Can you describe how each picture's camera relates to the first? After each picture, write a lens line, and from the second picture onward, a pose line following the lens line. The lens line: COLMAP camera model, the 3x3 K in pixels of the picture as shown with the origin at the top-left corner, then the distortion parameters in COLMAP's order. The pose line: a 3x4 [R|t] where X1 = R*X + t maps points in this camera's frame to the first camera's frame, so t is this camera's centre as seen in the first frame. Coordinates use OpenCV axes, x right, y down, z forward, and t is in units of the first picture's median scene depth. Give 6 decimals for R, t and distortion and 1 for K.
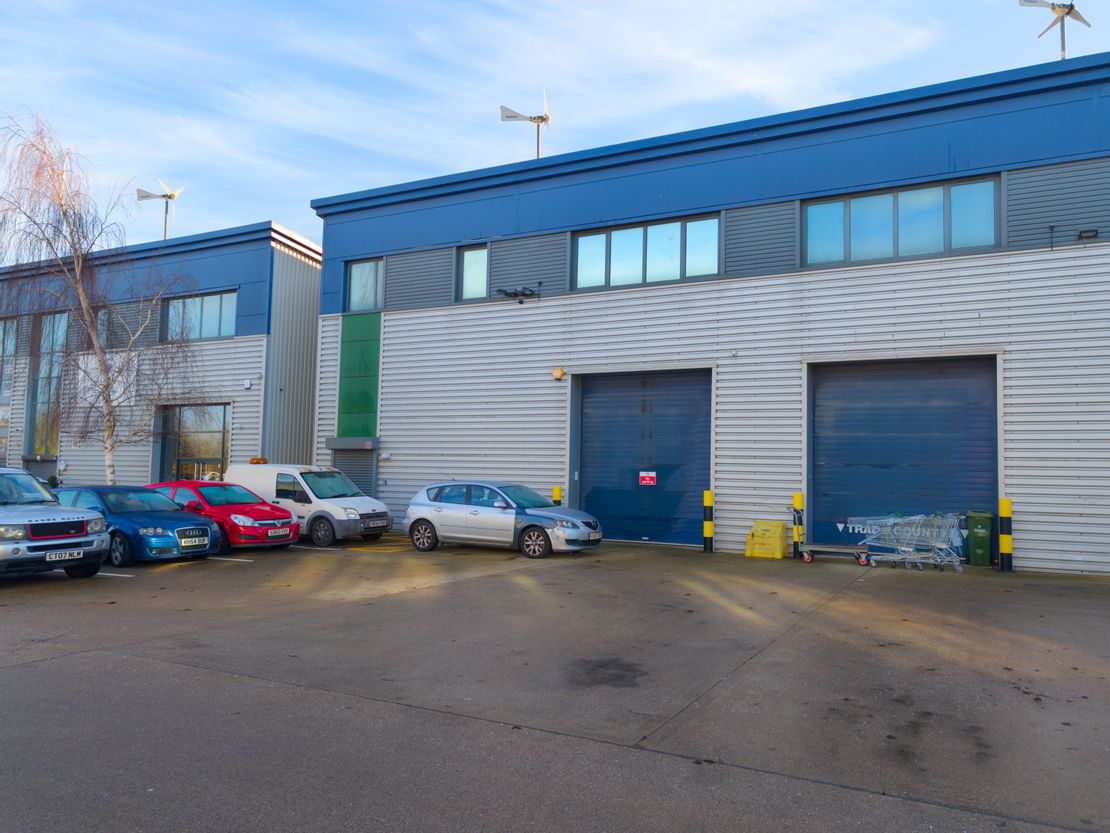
lens RADIAL K [[825.1, 0, 559.9], [0, 825.1, 422.6], [0, 0, 1]] dist [0.017276, -0.006693]
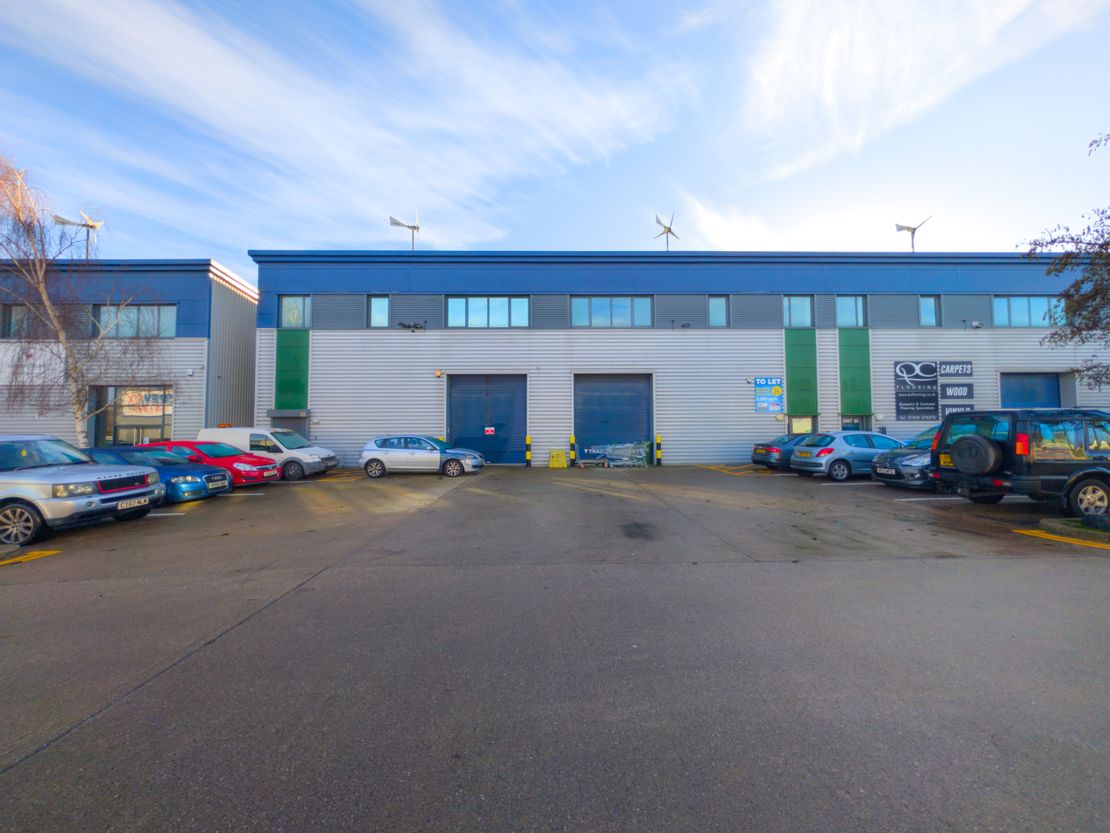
lens RADIAL K [[408.2, 0, 558.8], [0, 408.2, 415.8], [0, 0, 1]] dist [0.002847, 0.000164]
pose [[0.875683, -0.008502, 0.482812, -0.230418], [-0.006542, 0.999544, 0.029466, 0.004524], [-0.482842, -0.028962, 0.875228, 0.109444]]
